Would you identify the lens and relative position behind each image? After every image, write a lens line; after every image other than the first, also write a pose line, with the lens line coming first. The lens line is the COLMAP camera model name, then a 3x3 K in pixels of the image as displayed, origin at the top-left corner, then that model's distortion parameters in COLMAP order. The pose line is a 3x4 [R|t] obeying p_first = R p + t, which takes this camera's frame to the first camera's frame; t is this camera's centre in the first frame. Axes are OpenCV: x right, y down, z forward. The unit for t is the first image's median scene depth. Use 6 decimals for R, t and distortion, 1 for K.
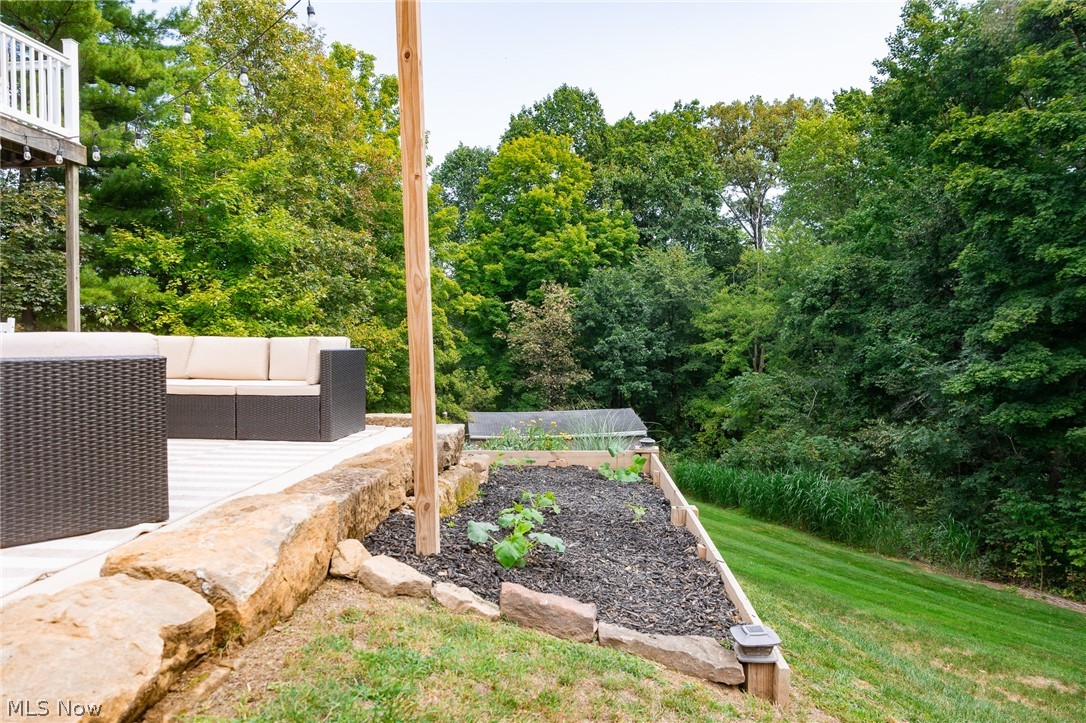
lens RADIAL K [[708.6, 0, 539.5], [0, 708.6, 365.2], [0, 0, 1]] dist [-0.000478, -0.000418]
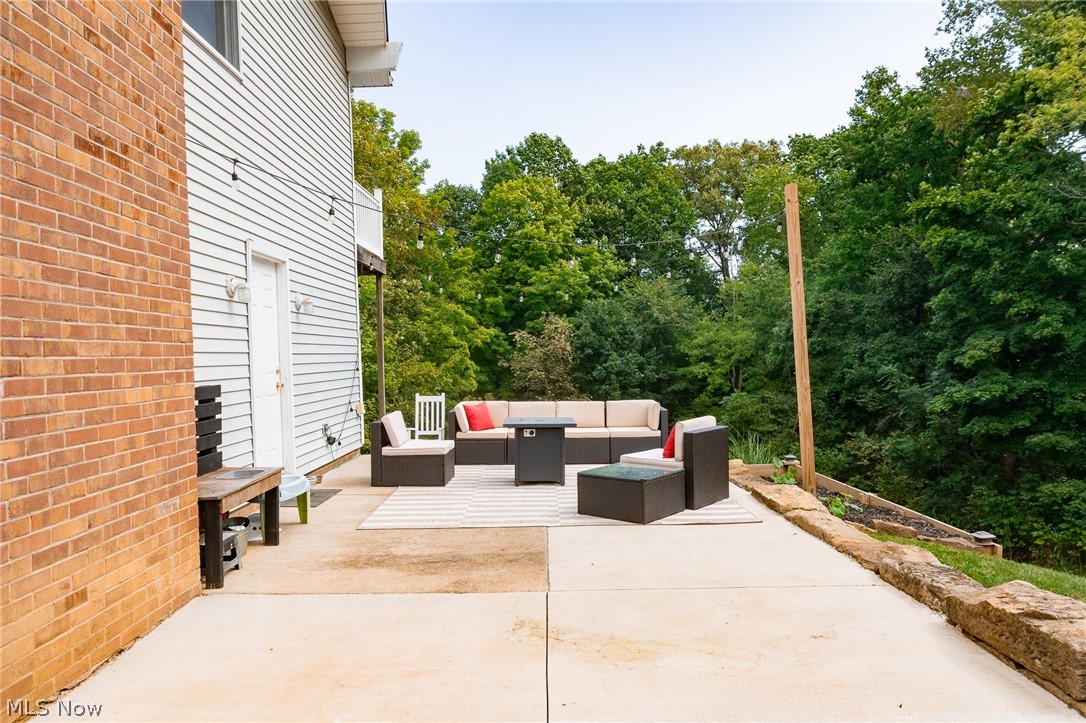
lens RADIAL K [[697.3, 0, 548.4], [0, 697.3, 363.5], [0, 0, 1]] dist [0.000303, 0.000027]
pose [[0.996772, -0.023354, 0.076806, -0.081387], [0.025699, 0.999229, -0.029678, -0.010367], [-0.076054, 0.031556, 0.996604, -0.074781]]
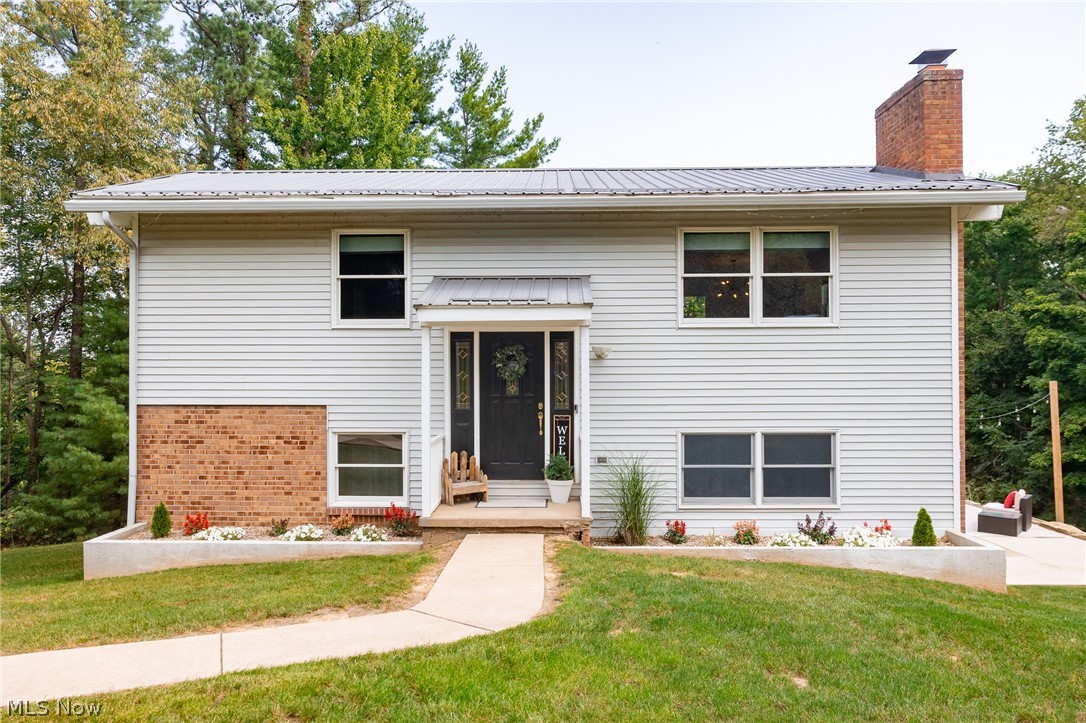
lens RADIAL K [[697.3, 0, 548.4], [0, 697.3, 363.5], [0, 0, 1]] dist [0.000303, 0.000027]
pose [[0.998695, 0.003768, 0.050938, -0.282205], [-0.000723, 0.998218, -0.059662, -0.044070], [-0.051072, 0.059547, 0.996918, -0.252919]]
